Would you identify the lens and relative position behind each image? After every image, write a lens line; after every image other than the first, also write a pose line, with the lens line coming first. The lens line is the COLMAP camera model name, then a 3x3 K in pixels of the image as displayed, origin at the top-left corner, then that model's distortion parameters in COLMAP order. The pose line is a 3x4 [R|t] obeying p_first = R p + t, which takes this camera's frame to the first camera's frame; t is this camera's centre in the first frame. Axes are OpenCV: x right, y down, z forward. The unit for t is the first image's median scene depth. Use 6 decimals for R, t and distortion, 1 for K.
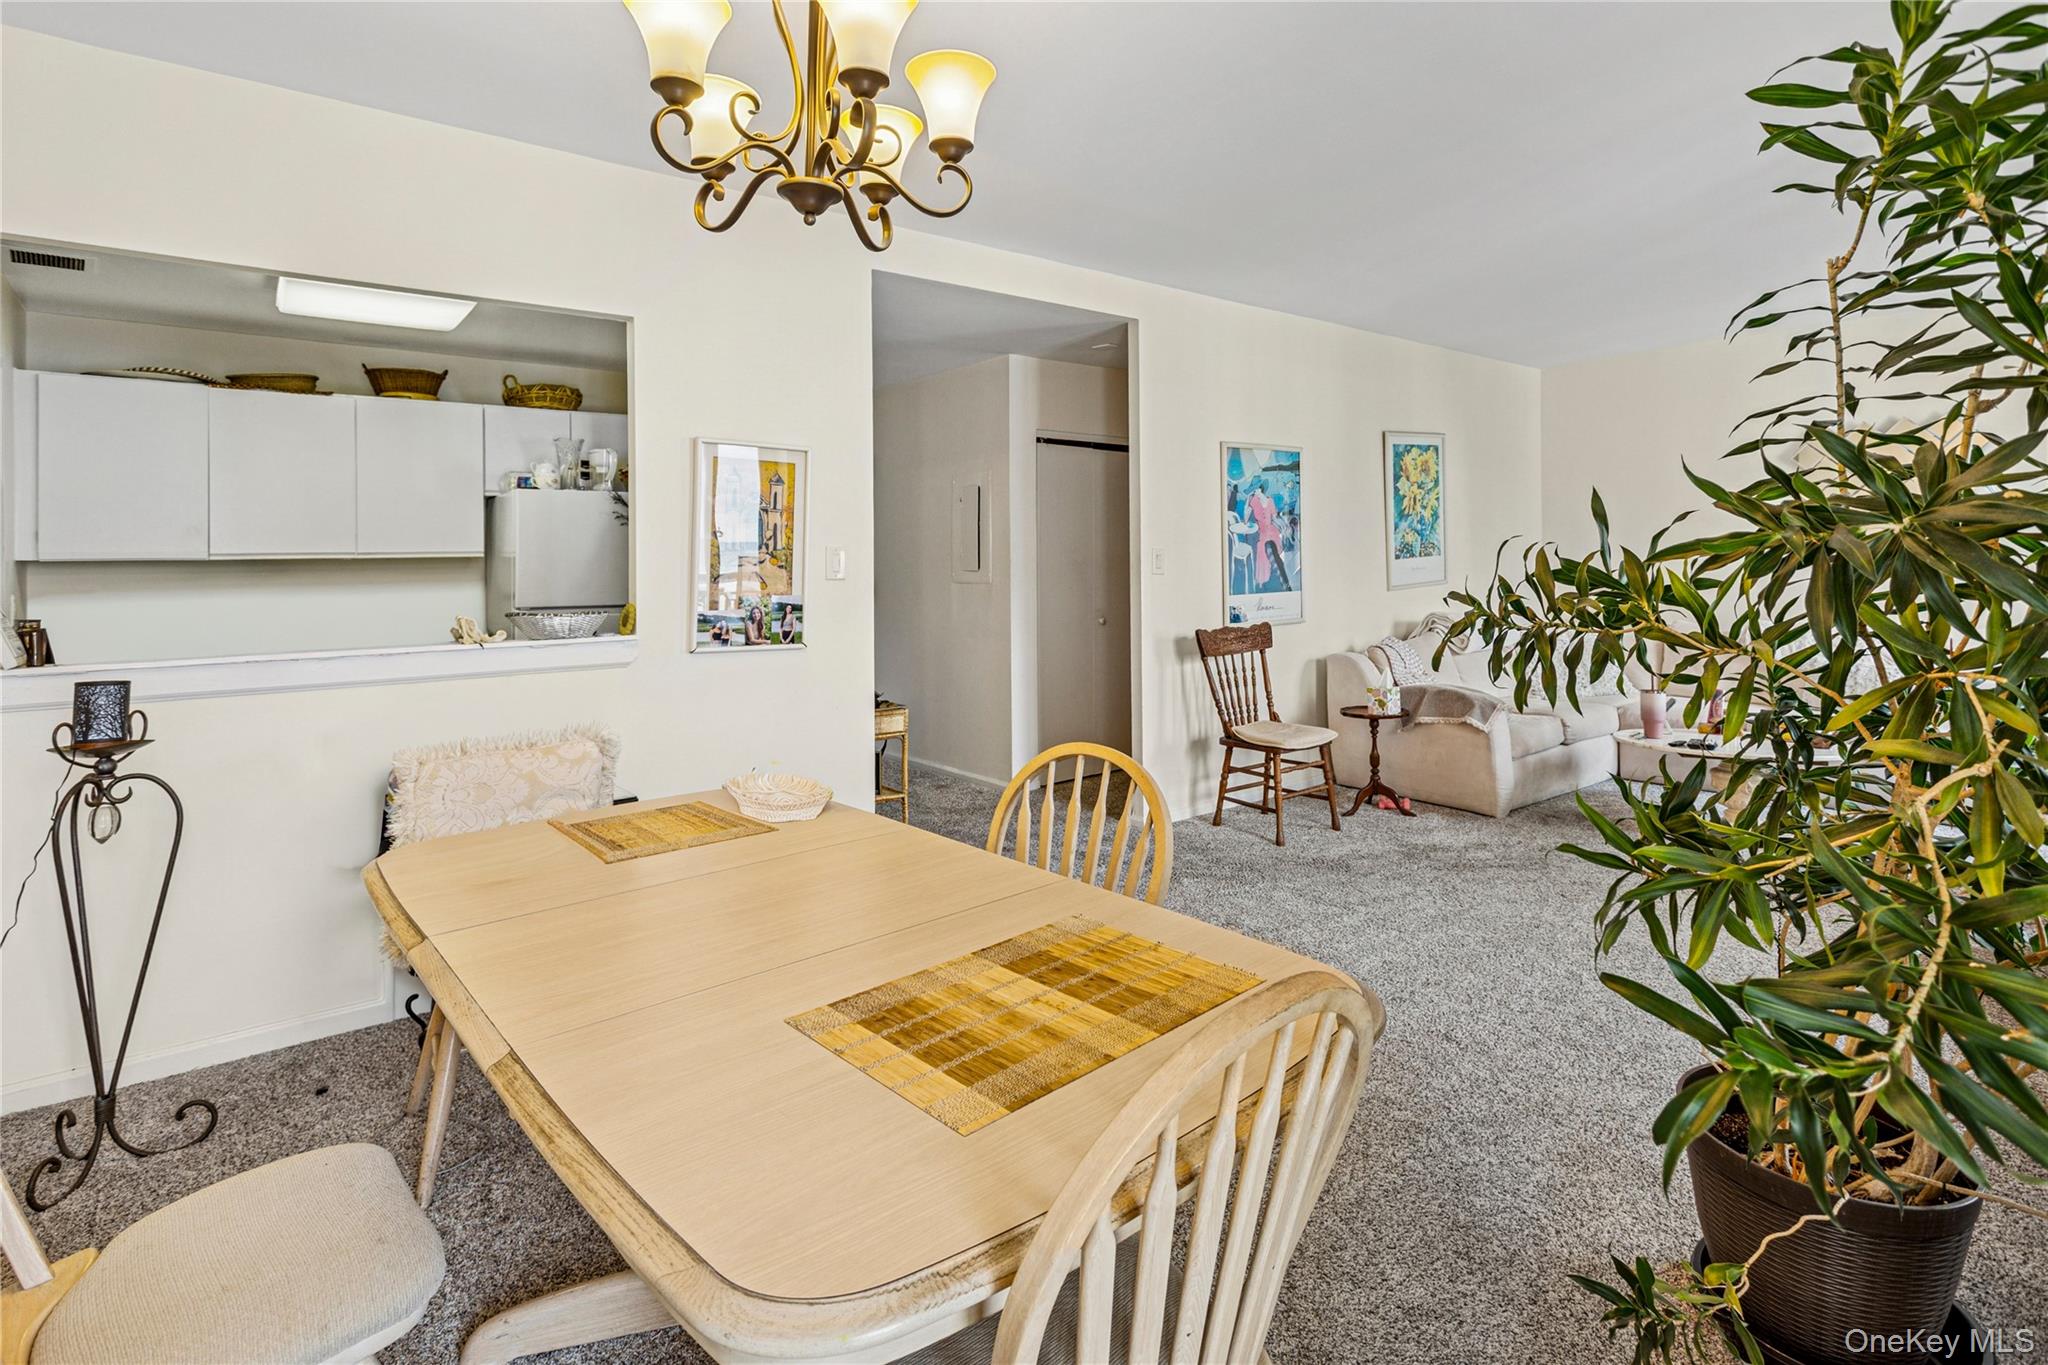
lens RADIAL K [[1018.5, 0, 1037.8], [0, 1018.5, 576.1], [0, 0, 1]] dist [0.000407, 0.000621]
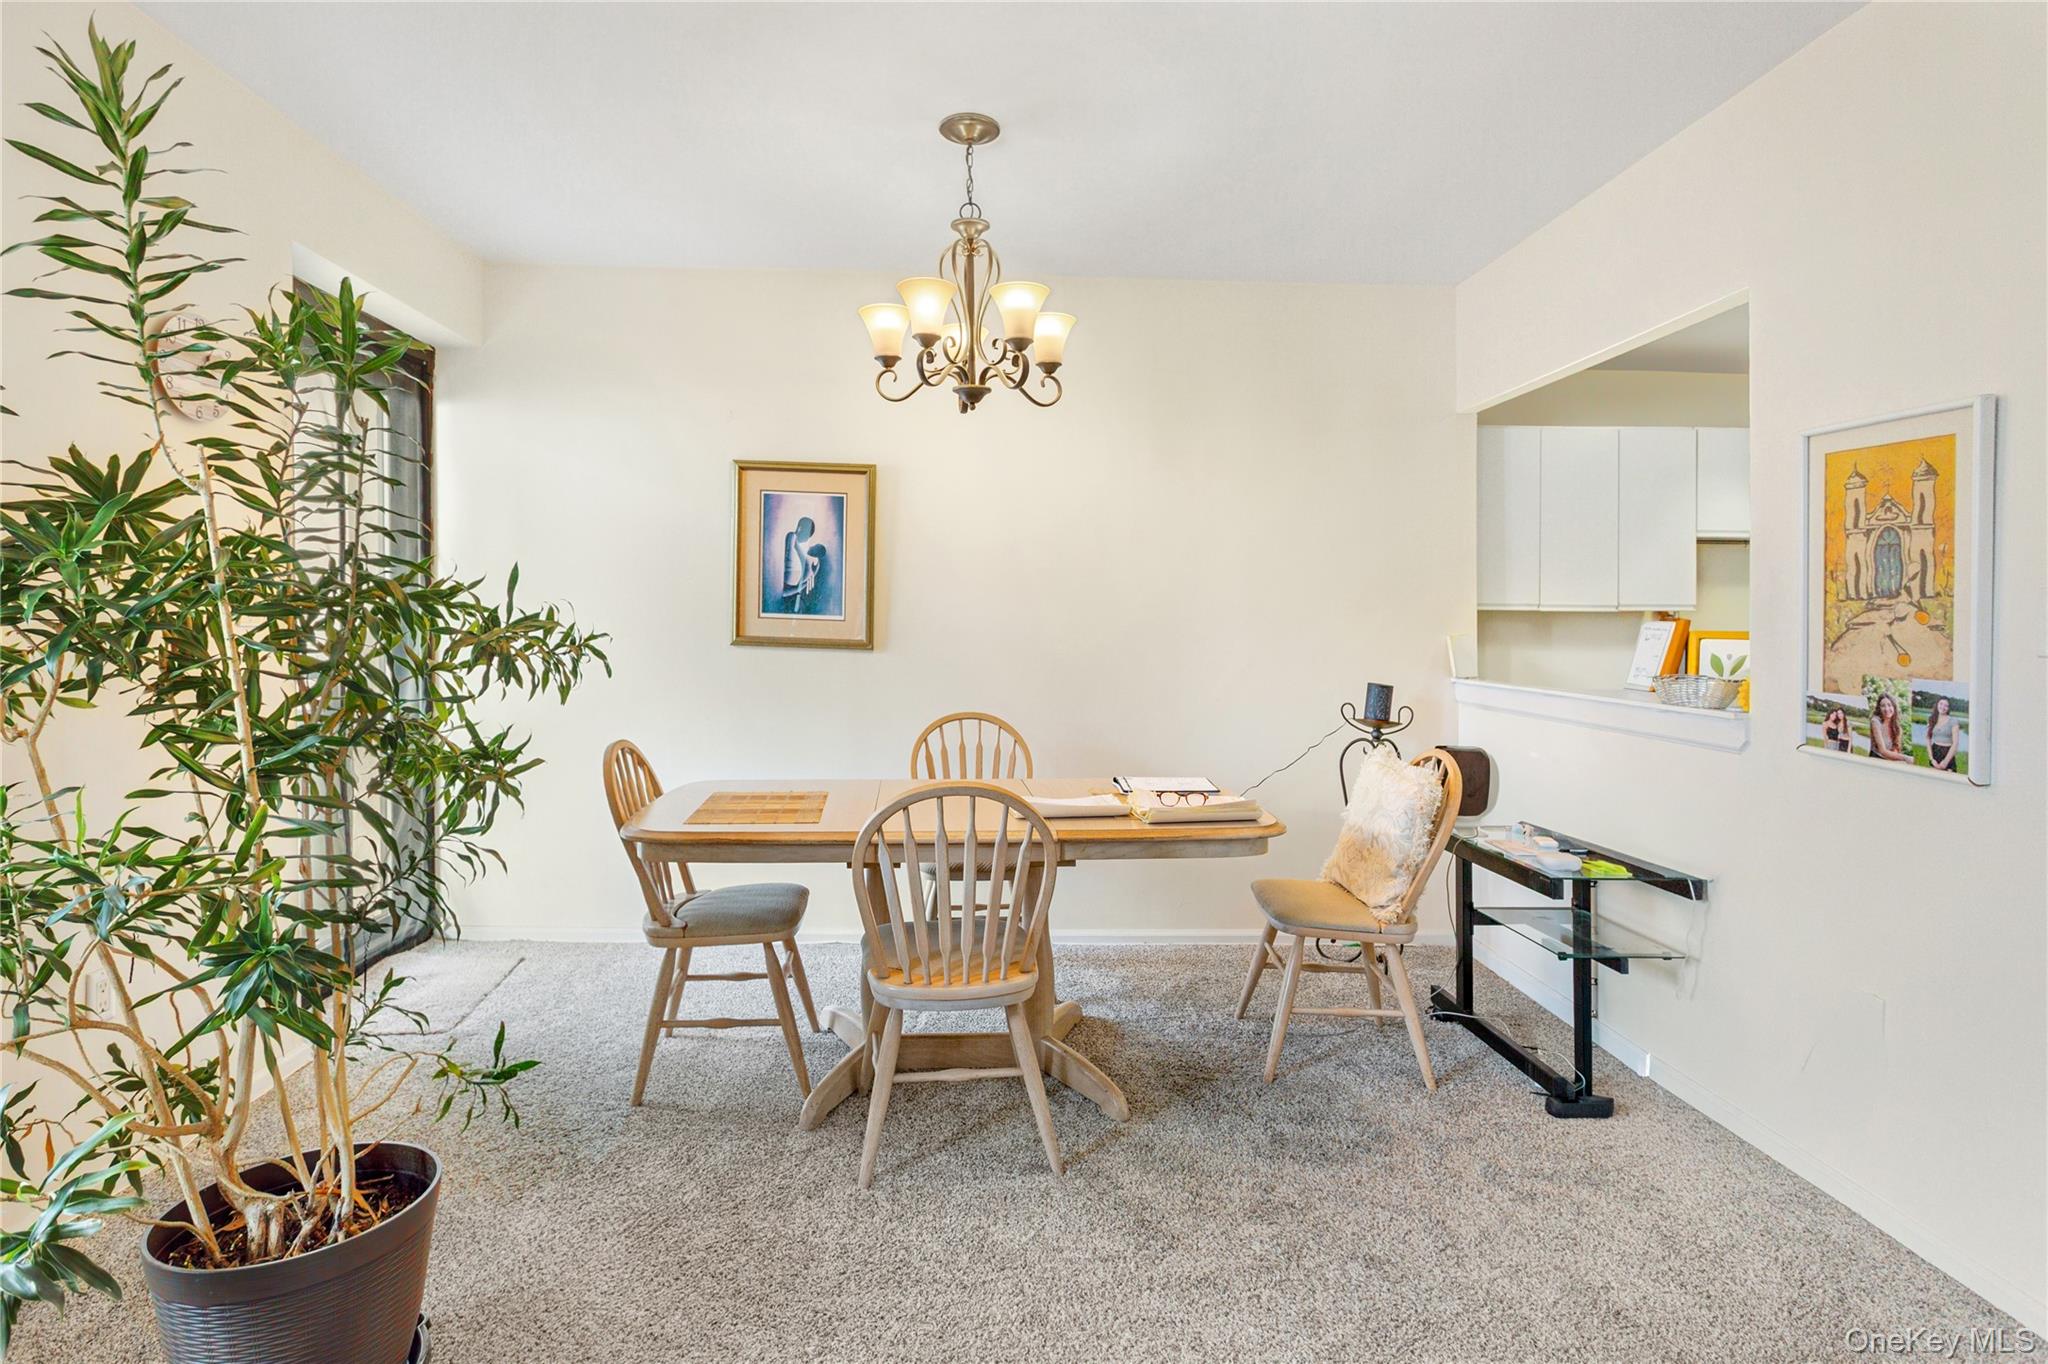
lens RADIAL K [[1057.9, 0, 1000.2], [0, 1057.9, 612.0], [0, 0, 1]] dist [0.002961, -0.000581]
pose [[-0.583366, 0.007327, -0.812177, 0.372500], [-0.013130, 0.999744, 0.018450, -0.015857], [0.812104, 0.021427, -0.583120, 0.677648]]
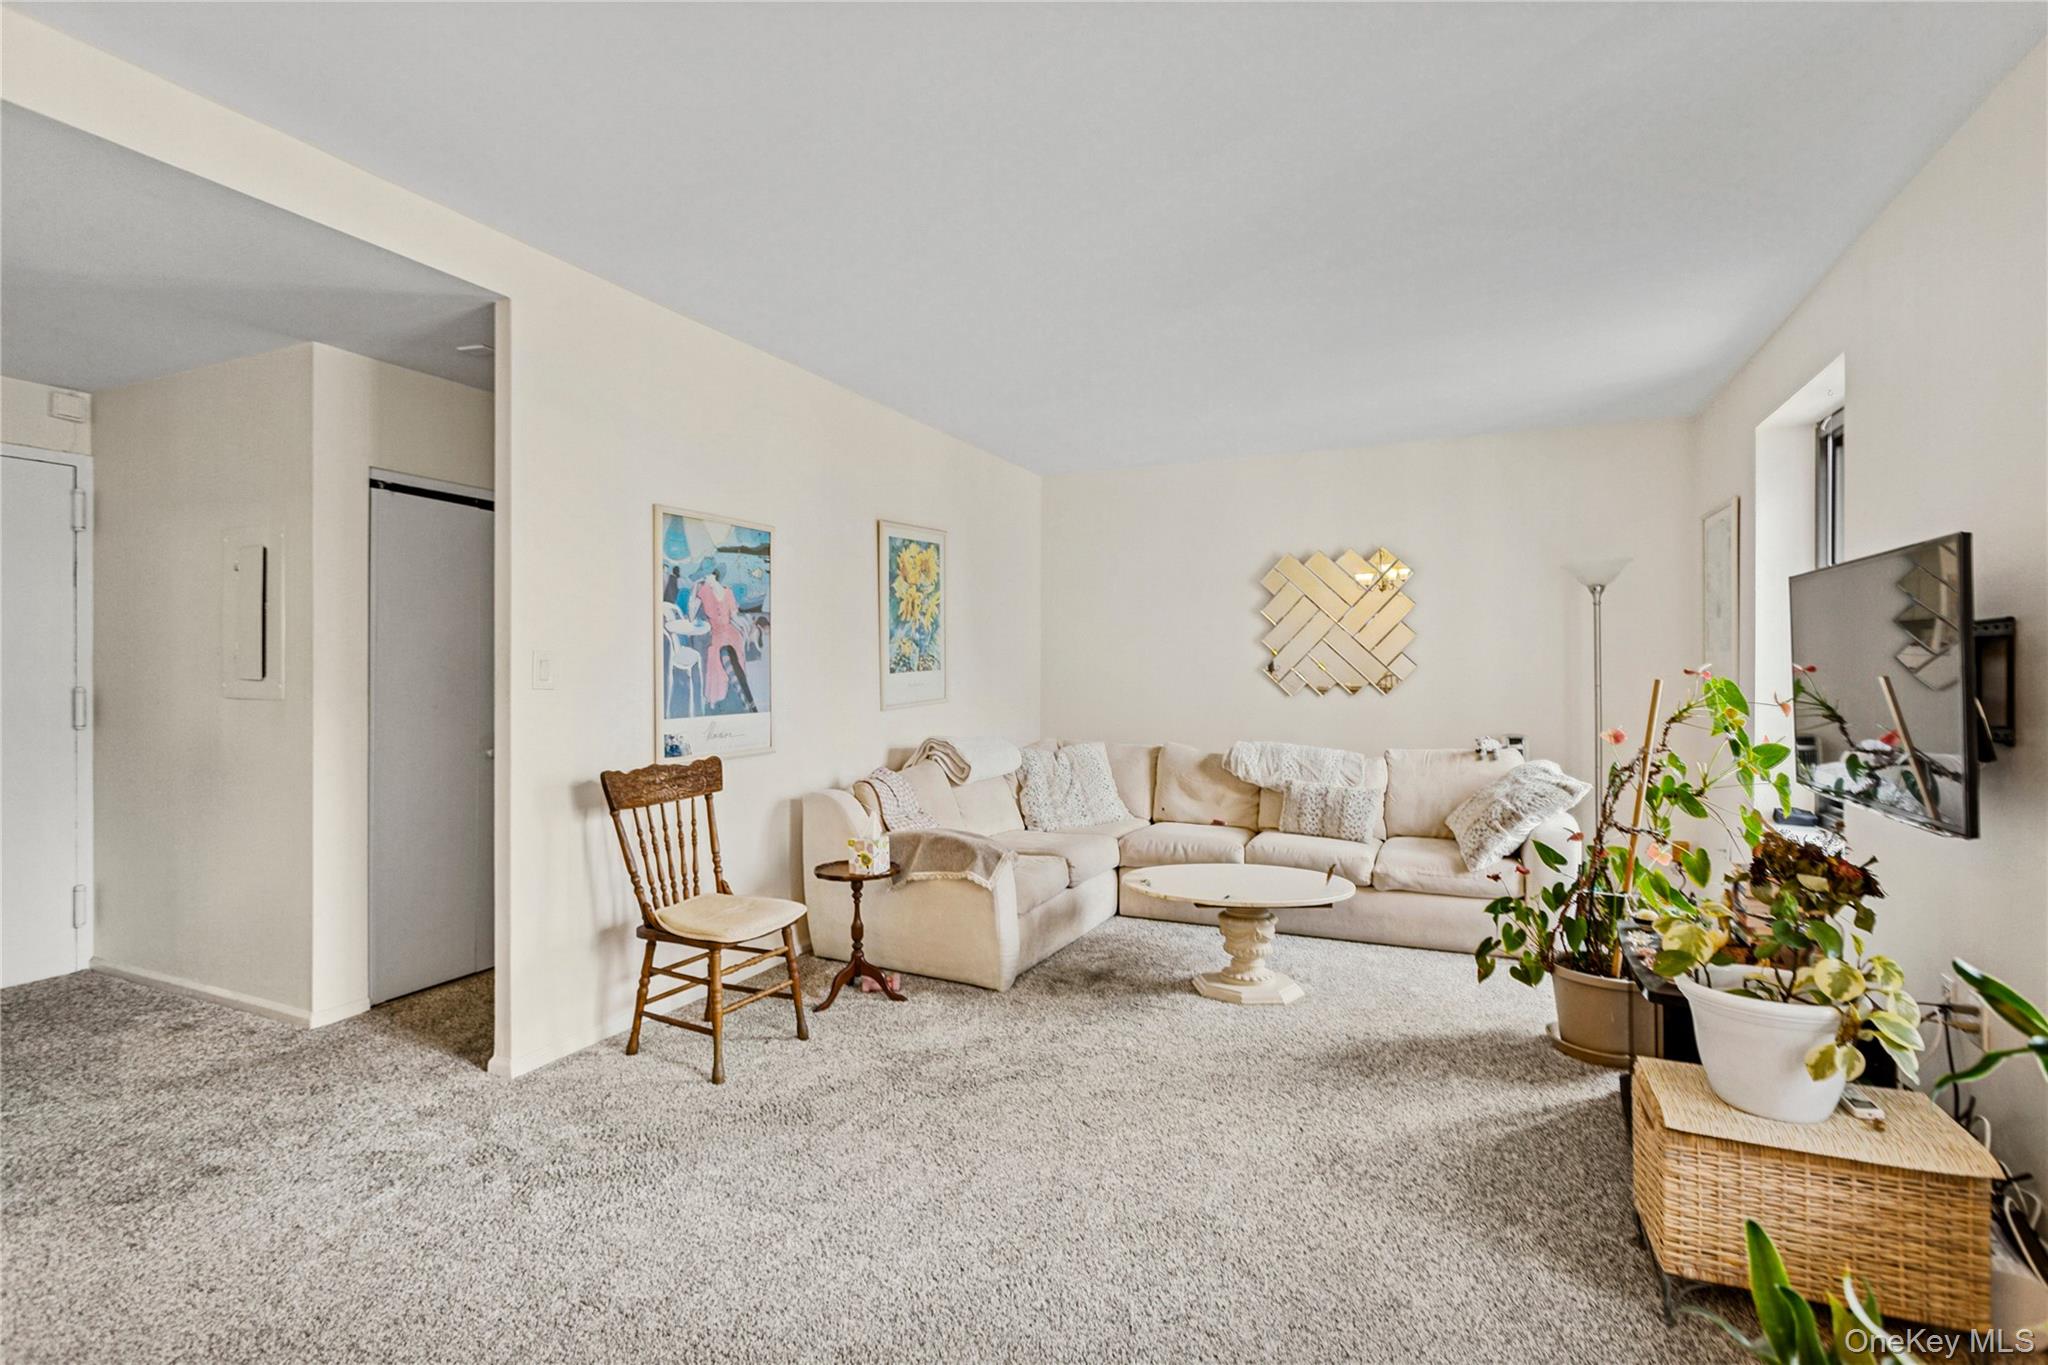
lens RADIAL K [[983.0, 0, 1030.2], [0, 983.0, 674.5], [0, 0, 1]] dist [-0.004429, 0.002062]
pose [[0.893797, 0.017051, 0.448147, 0.110748], [-0.009896, 0.999784, -0.018303, -0.002409], [-0.448363, 0.011925, 0.893772, 0.272021]]
